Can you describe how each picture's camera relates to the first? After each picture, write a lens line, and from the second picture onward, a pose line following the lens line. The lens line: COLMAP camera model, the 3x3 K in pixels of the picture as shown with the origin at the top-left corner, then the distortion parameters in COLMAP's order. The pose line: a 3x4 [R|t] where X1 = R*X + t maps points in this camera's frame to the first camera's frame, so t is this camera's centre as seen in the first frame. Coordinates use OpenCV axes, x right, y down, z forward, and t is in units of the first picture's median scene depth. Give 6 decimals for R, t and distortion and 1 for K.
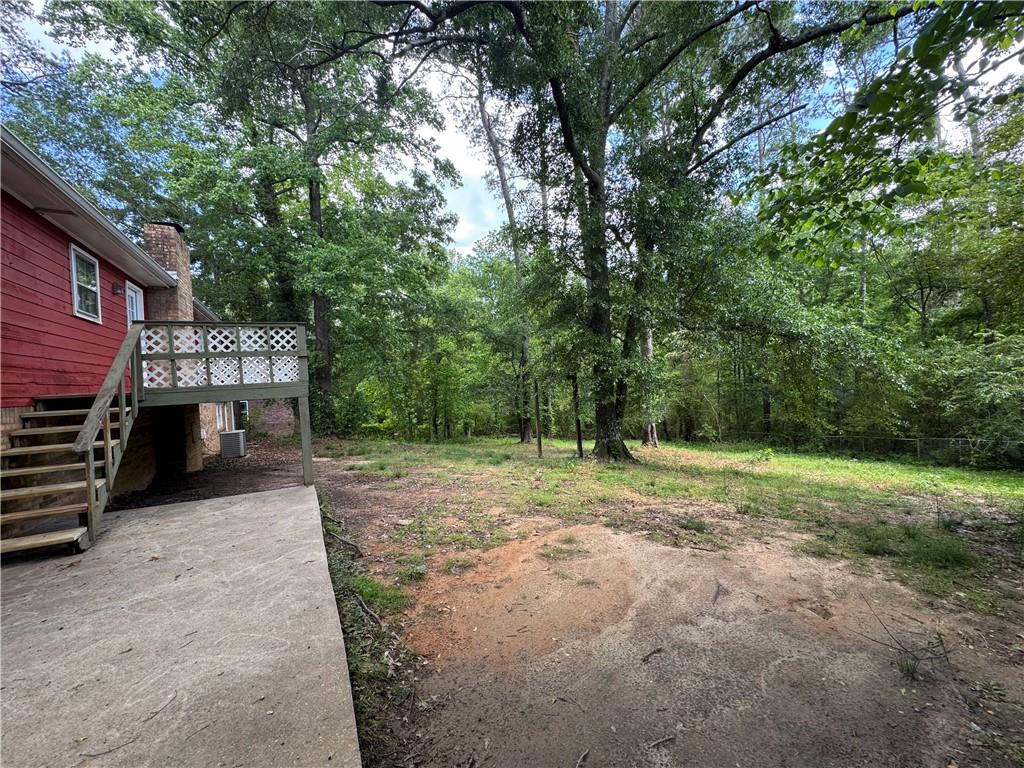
lens RADIAL K [[409.0, 0, 512.5], [0, 409.0, 383.5], [0, 0, 1]] dist [-0.001284, -0.000132]
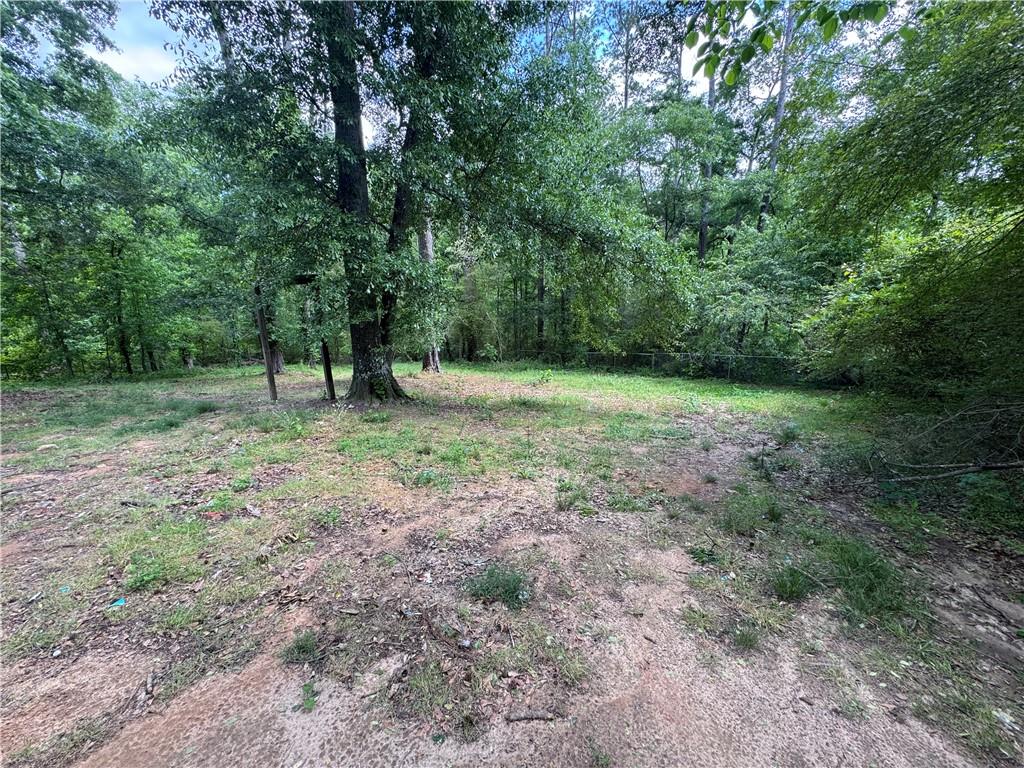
lens RADIAL K [[409.0, 0, 512.5], [0, 409.0, 383.5], [0, 0, 1]] dist [-0.001284, -0.000132]
pose [[0.872499, -0.068189, 0.483834, 0.085648], [-0.029702, 0.980981, 0.191817, 0.008842], [-0.487712, -0.181731, 0.853880, 0.222852]]
